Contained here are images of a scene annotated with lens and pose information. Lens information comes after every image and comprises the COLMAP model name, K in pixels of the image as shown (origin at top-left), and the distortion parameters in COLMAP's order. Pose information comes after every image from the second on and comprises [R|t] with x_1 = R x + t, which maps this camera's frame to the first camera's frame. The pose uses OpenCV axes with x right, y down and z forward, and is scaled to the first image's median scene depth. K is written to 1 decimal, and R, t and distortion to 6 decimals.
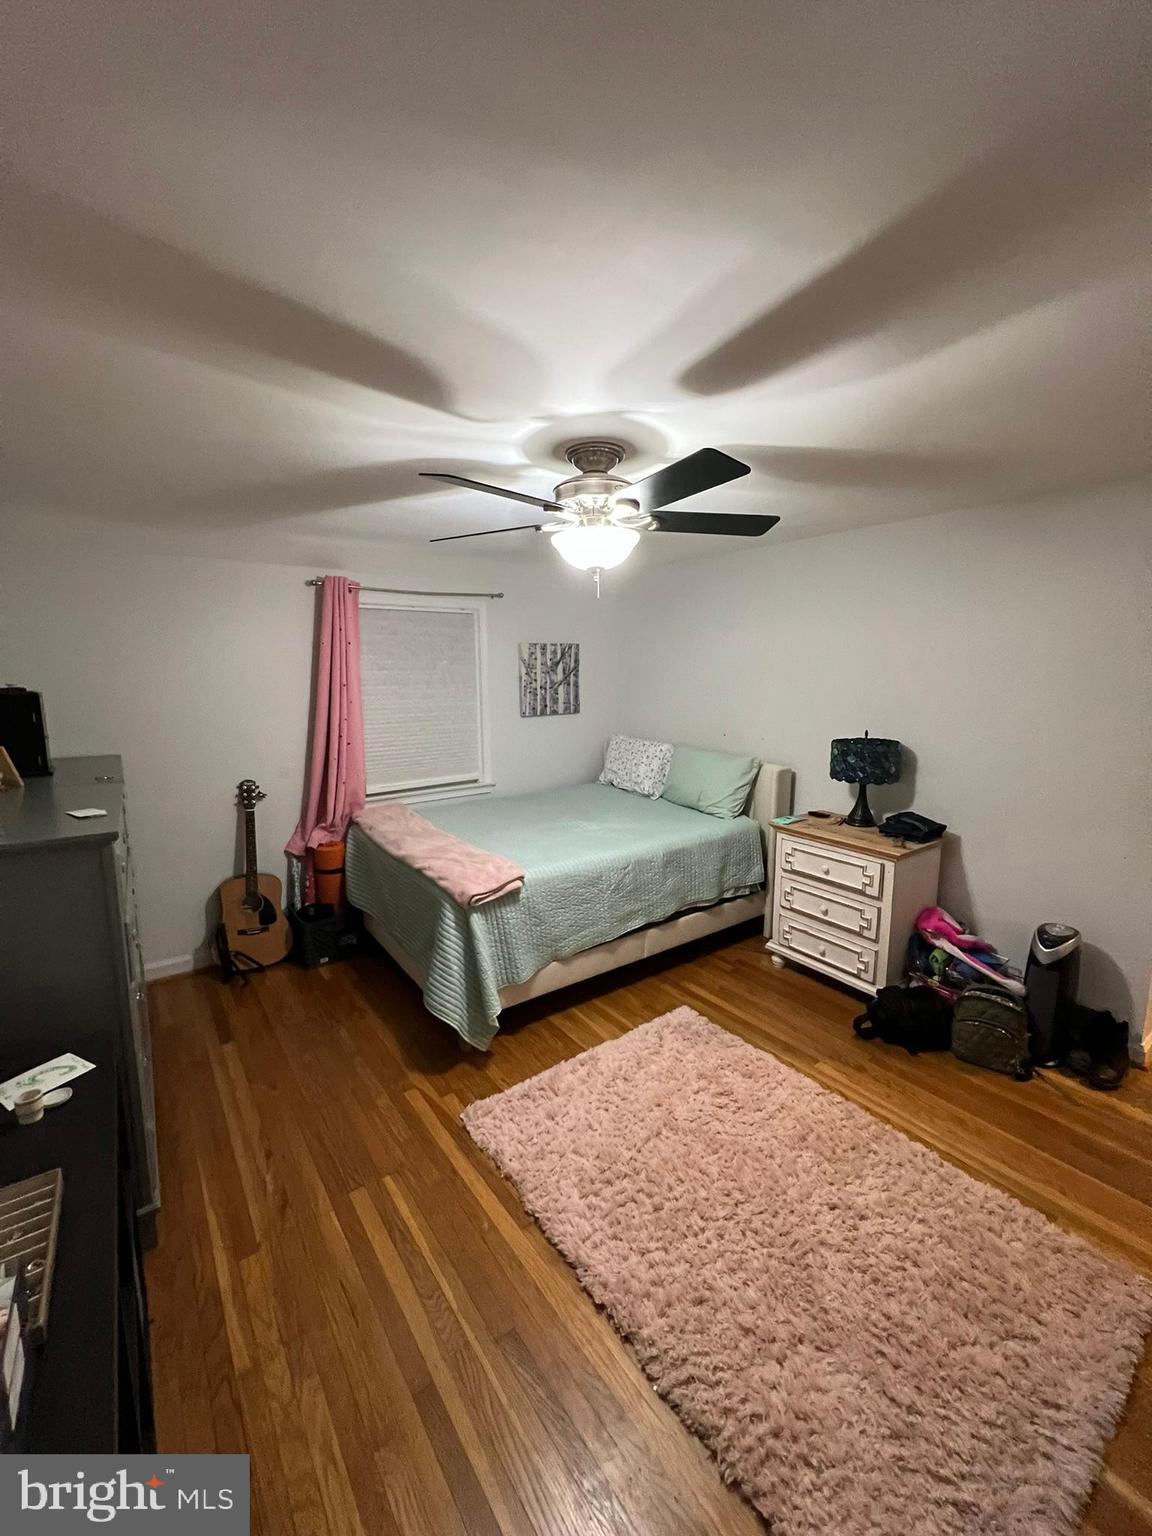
lens RADIAL K [[619.6, 0, 576.2], [0, 619.6, 768.9], [0, 0, 1]] dist [0.003279, 0.000105]
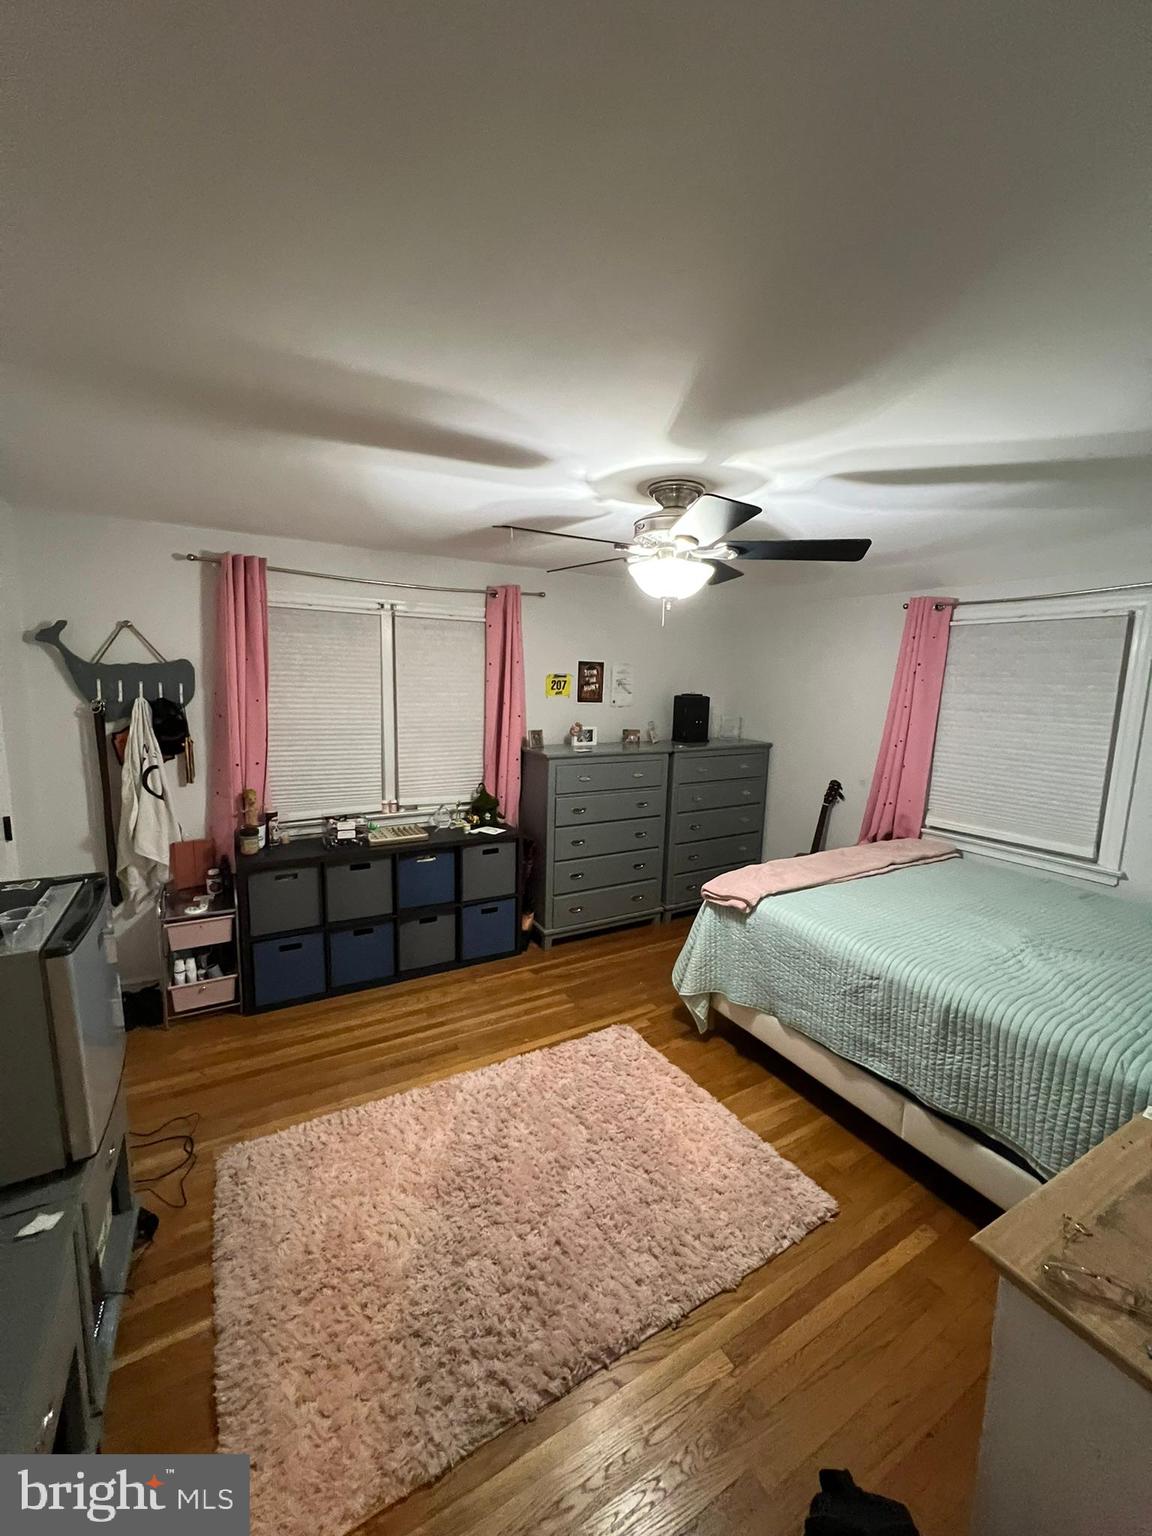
lens RADIAL K [[619.6, 0, 579.1], [0, 619.6, 765.3], [0, 0, 1]] dist [0.003279, 0.000105]
pose [[-0.100145, 0.148802, -0.983783, 0.824559], [-0.178453, 0.970034, 0.164888, -0.140992], [0.978839, 0.192072, -0.070590, 0.716555]]
